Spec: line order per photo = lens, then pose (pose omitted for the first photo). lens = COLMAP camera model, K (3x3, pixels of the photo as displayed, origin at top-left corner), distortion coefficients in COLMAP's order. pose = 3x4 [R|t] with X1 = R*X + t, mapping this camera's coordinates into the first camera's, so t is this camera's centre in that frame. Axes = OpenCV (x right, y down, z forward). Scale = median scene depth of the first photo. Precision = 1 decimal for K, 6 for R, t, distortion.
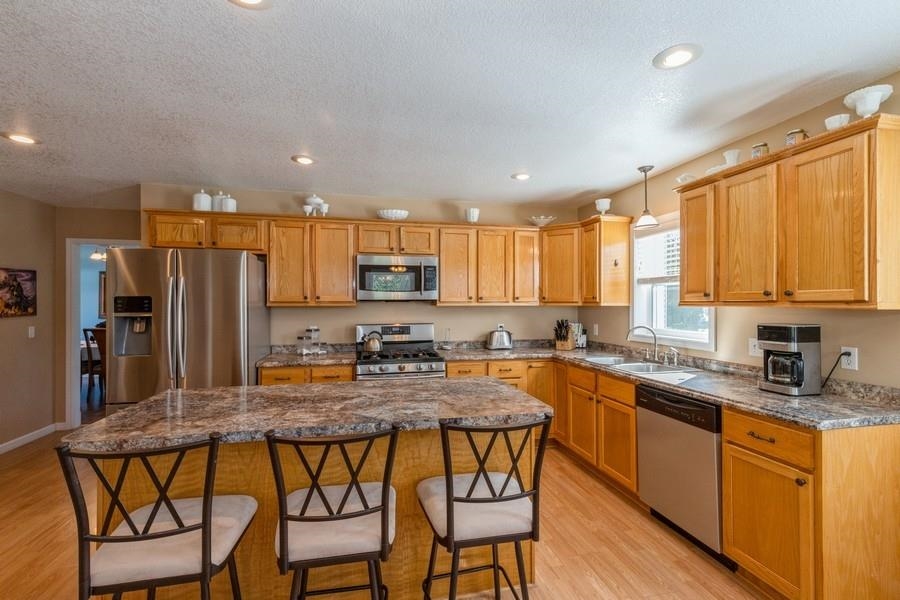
lens RADIAL K [[411.0, 0, 445.4], [0, 411.0, 302.9], [0, 0, 1]] dist [0.001555, -0.000019]
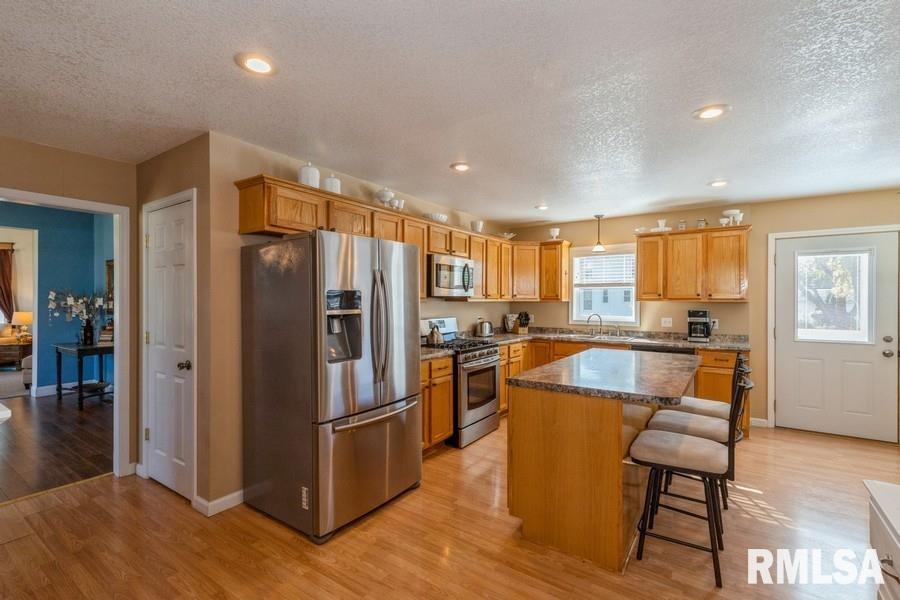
lens RADIAL K [[411.0, 0, 447.2], [0, 411.0, 299.5], [0, 0, 1]] dist [0.001555, -0.000019]
pose [[0.724552, 0.002217, 0.689216, -1.198659], [-0.001859, 0.999997, -0.001262, 0.004069], [-0.689217, -0.000367, 0.724555, 0.268078]]
